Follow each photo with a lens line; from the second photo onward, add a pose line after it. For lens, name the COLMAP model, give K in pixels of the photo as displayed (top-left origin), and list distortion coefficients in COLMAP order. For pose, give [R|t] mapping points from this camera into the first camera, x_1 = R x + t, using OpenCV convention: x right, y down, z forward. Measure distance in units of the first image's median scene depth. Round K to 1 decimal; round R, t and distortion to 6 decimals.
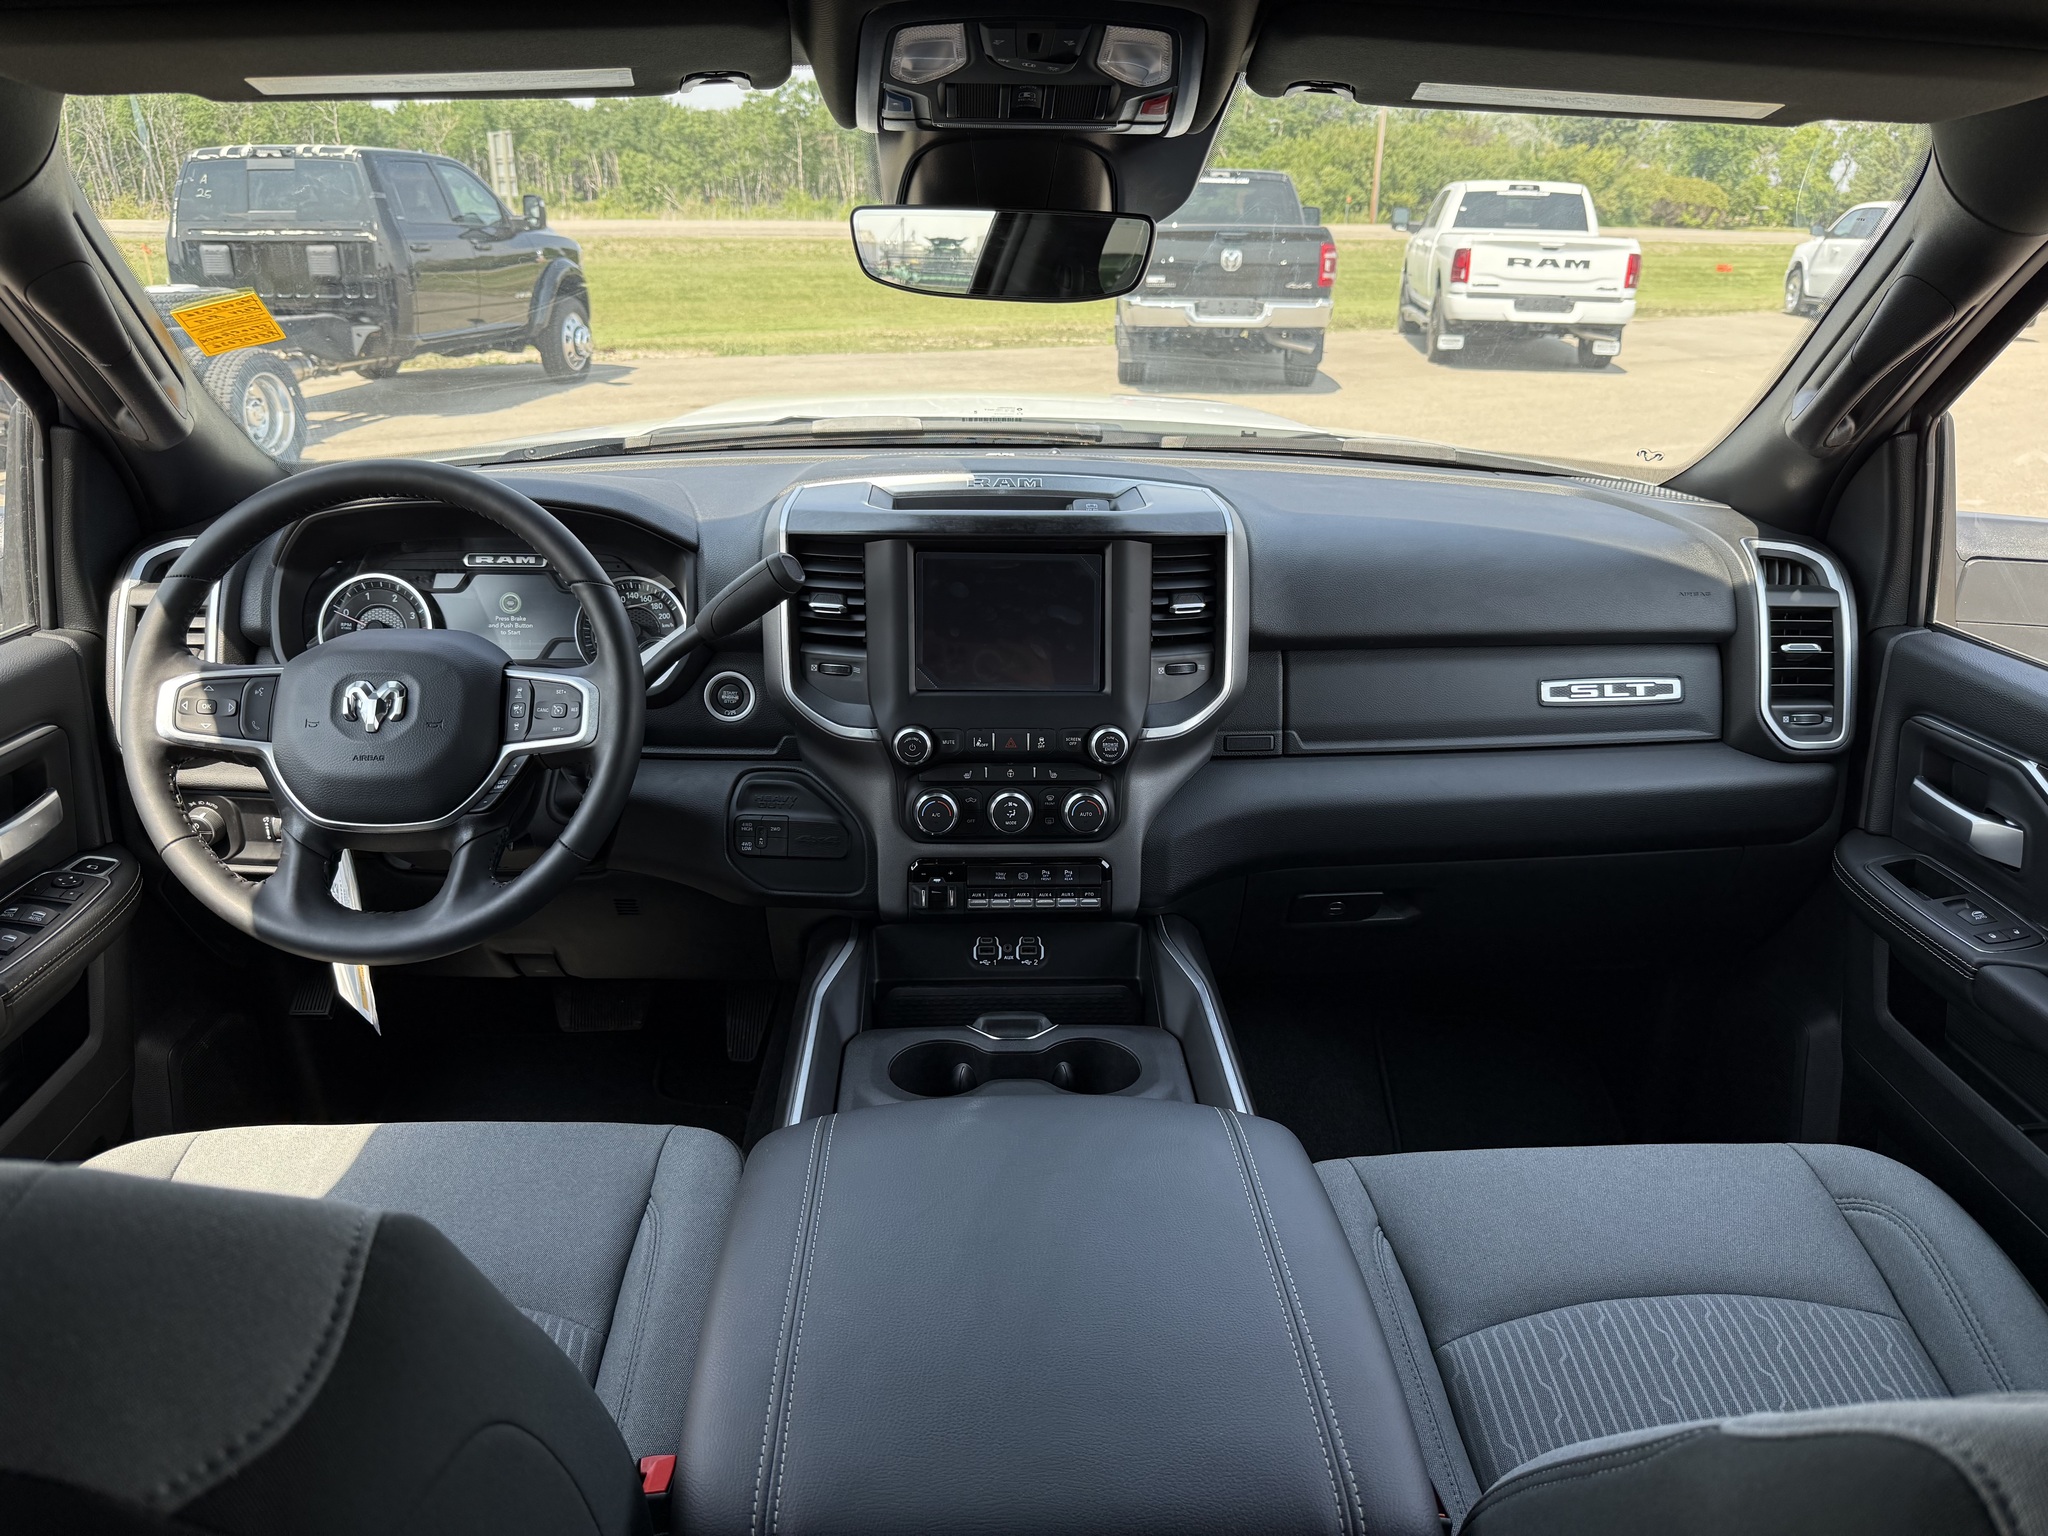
lens RADIAL K [[1437.1, 0, 1063.5], [0, 1437.1, 776.6], [0, 0, 1]] dist [0.002990, -0.004321]
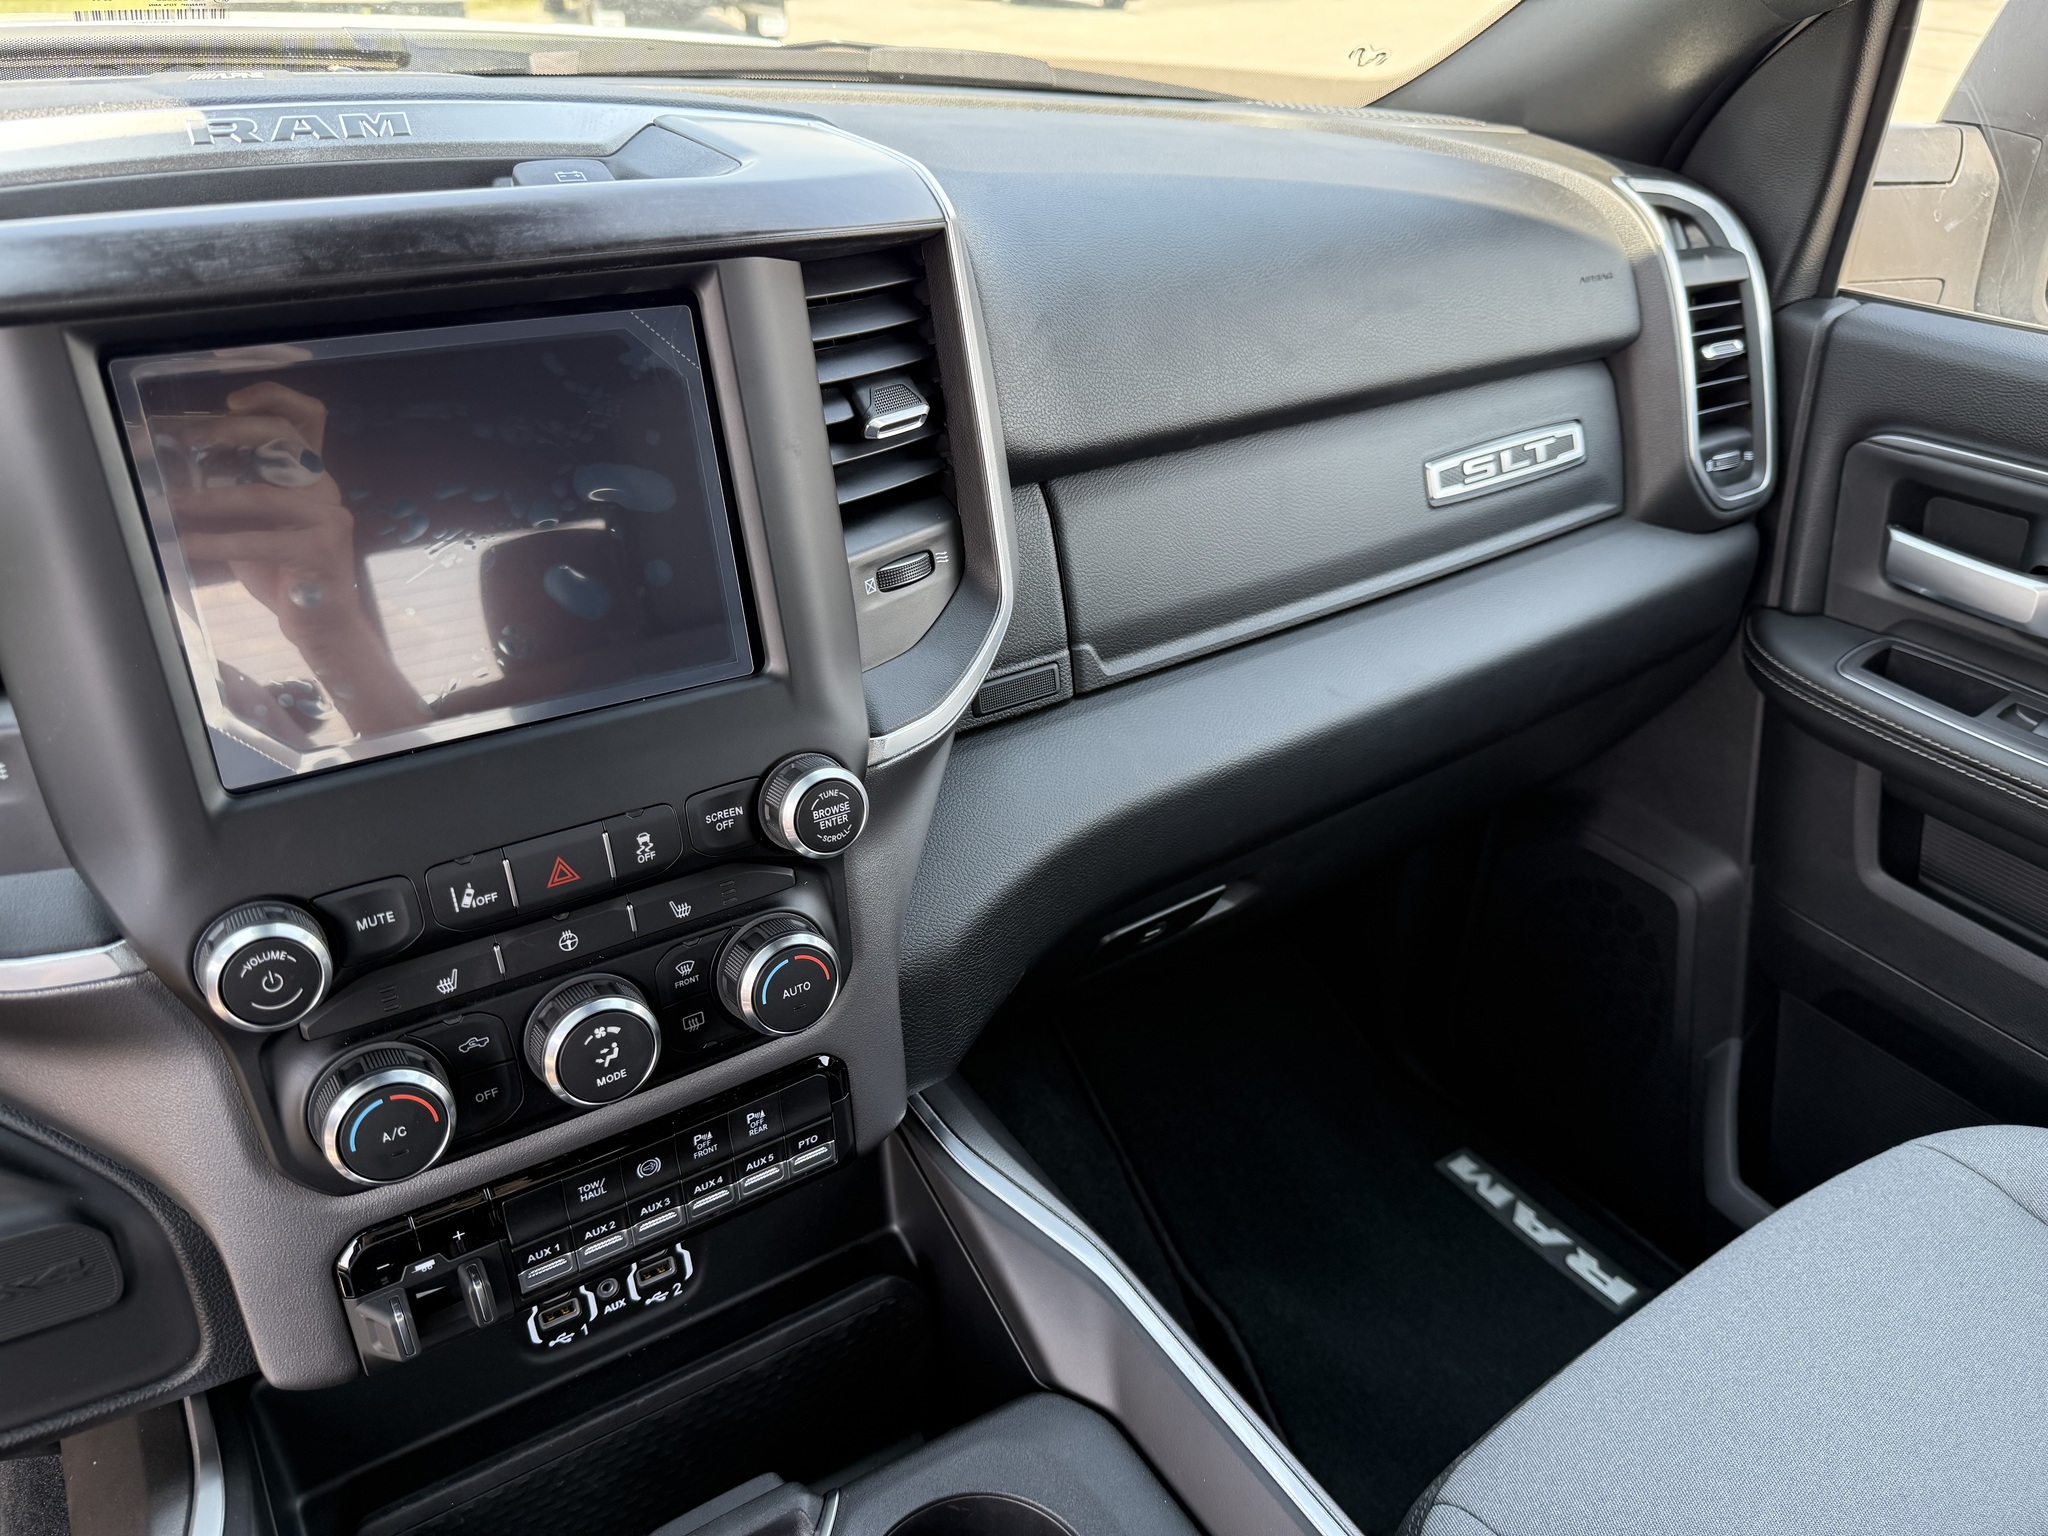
lens RADIAL K [[1461.7, 0, 1056.5], [0, 1461.7, 773.4], [0, 0, 1]] dist [0.022680, -0.043173]
pose [[0.862039, -0.241187, 0.445778, -0.083814], [0.160489, 0.964155, 0.211301, -0.100499], [-0.480762, -0.110607, 0.869847, 0.598606]]
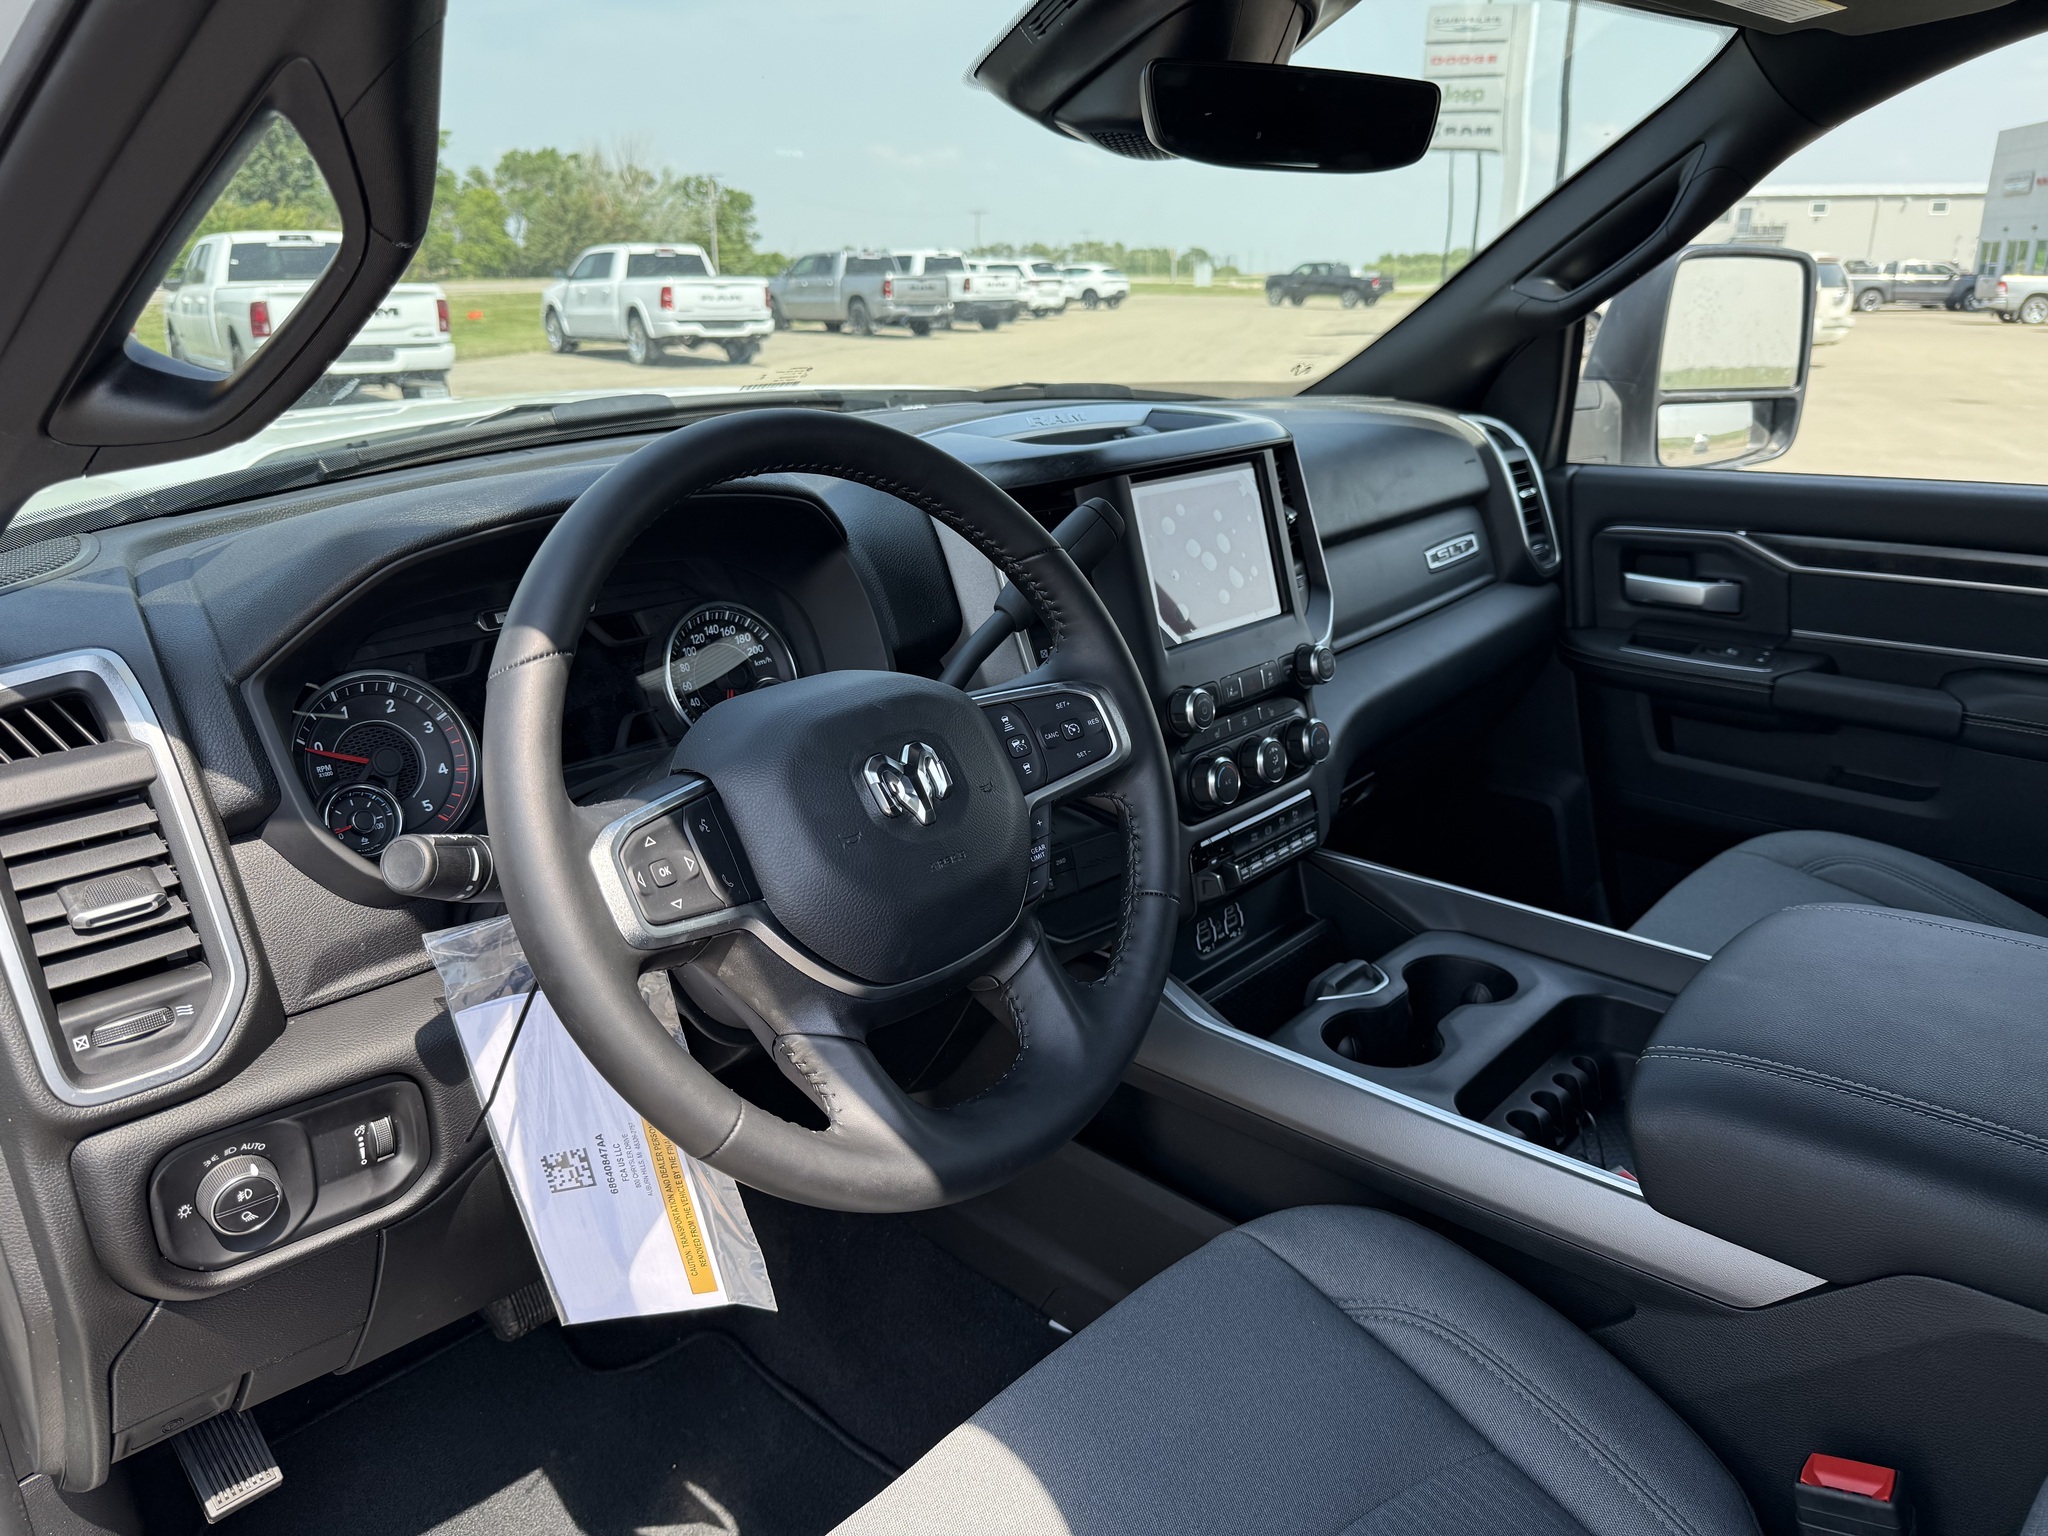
lens RADIAL K [[1421.5, 0, 1008.7], [0, 1421.5, 771.7], [0, 0, 1]] dist [-0.003144, -0.008742]
pose [[0.722263, -0.250773, 0.644553, -0.700127], [0.276579, 0.958914, 0.063156, -0.065834], [-0.633908, 0.132654, 0.761947, 0.414346]]
